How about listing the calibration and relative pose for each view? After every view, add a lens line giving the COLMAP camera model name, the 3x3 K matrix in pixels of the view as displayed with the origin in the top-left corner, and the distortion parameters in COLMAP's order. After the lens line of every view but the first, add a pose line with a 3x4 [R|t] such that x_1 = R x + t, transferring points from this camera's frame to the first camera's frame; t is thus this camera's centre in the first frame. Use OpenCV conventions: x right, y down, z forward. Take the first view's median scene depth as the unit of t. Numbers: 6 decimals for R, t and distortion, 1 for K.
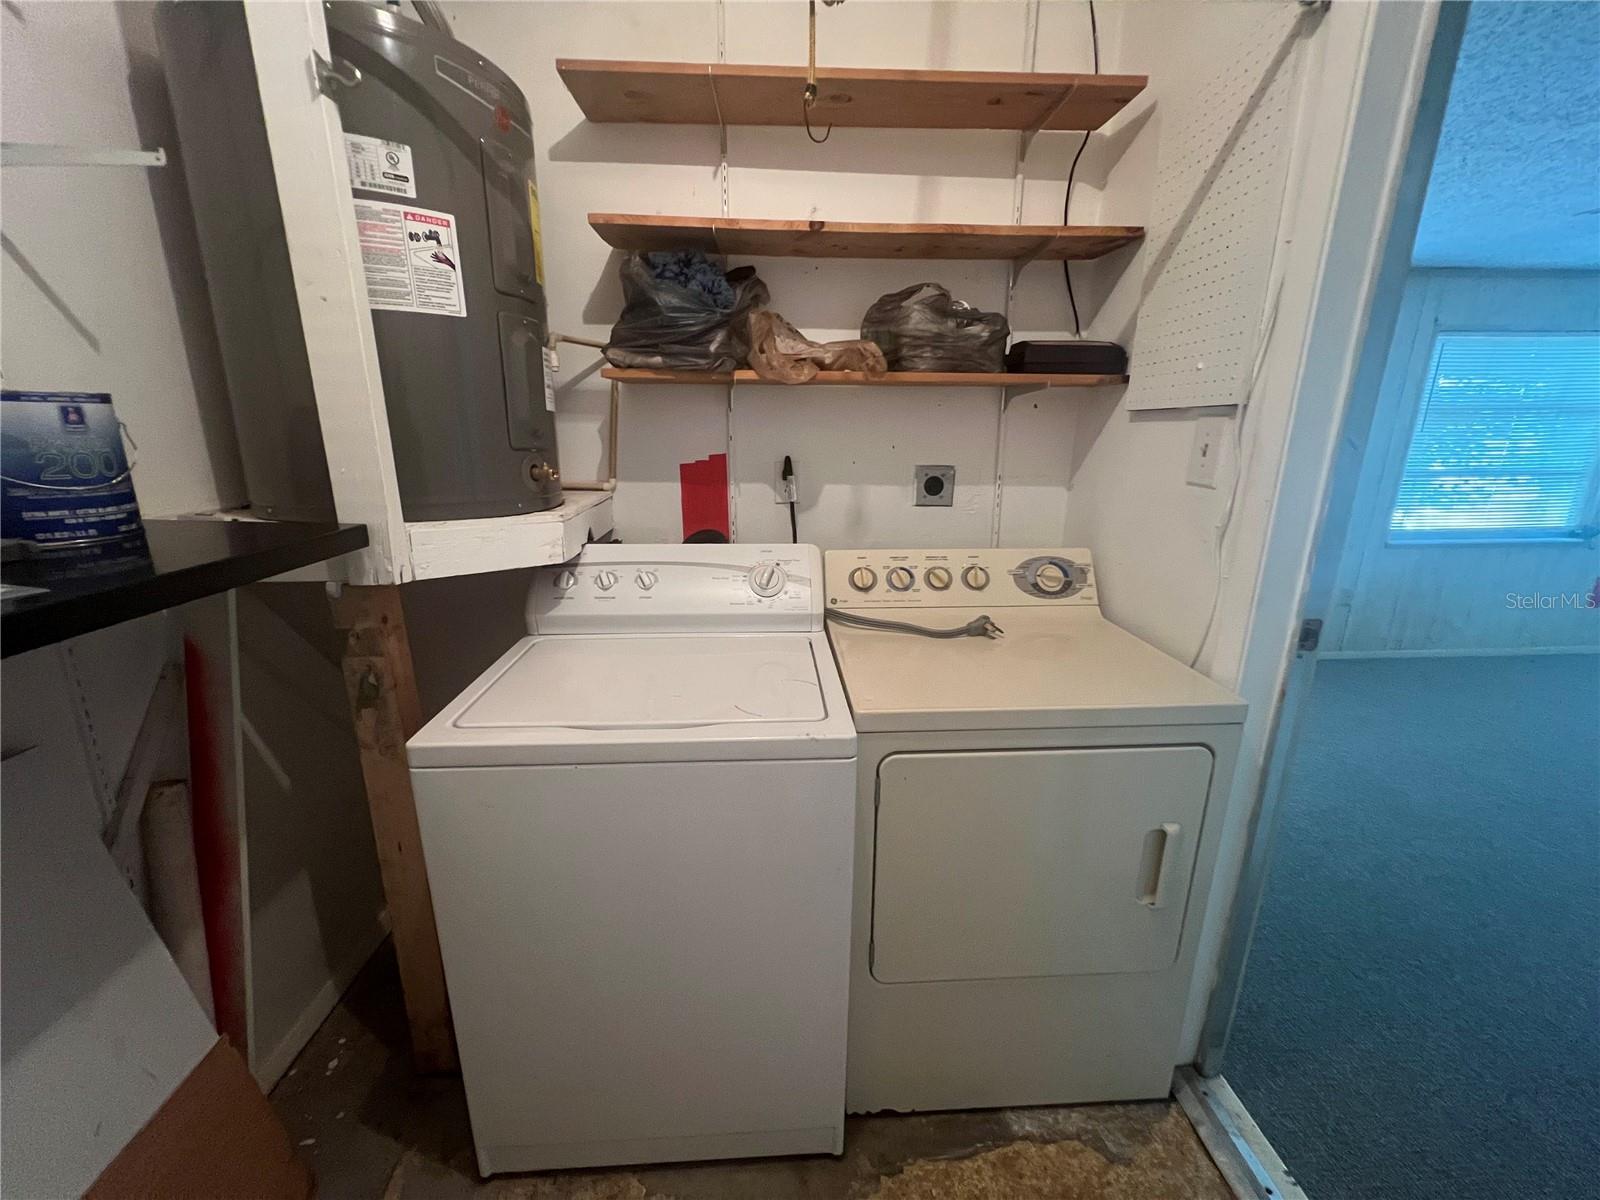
lens RADIAL K [[642.6, 0, 800.2], [0, 642.6, 604.3], [0, 0, 1]] dist [-0.001473, 0.000527]
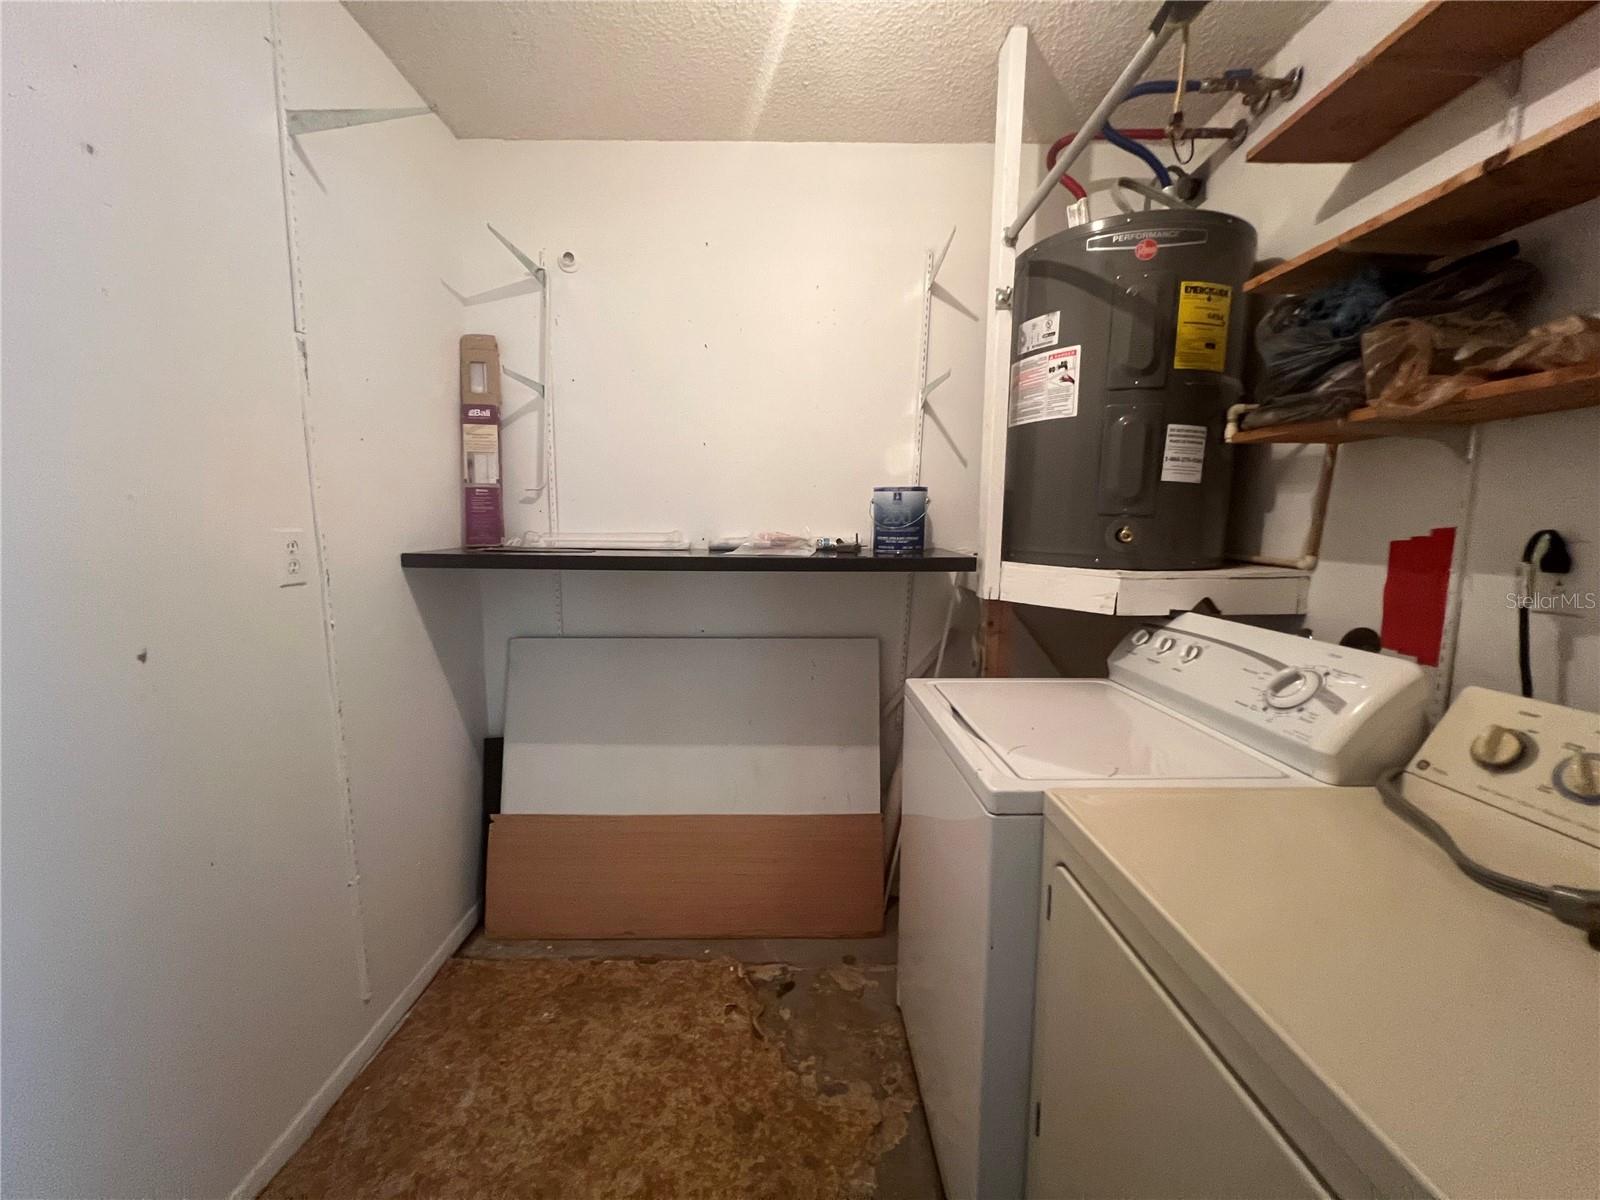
lens RADIAL K [[639.5, 0, 800.4], [0, 639.5, 602.4], [0, 0, 1]] dist [-0.000631, -0.000142]
pose [[-0.033340, 0.115170, -0.992786, 0.832221], [-0.273577, 0.954348, 0.119898, -0.079249], [0.961272, 0.275601, -0.000310, 0.543123]]
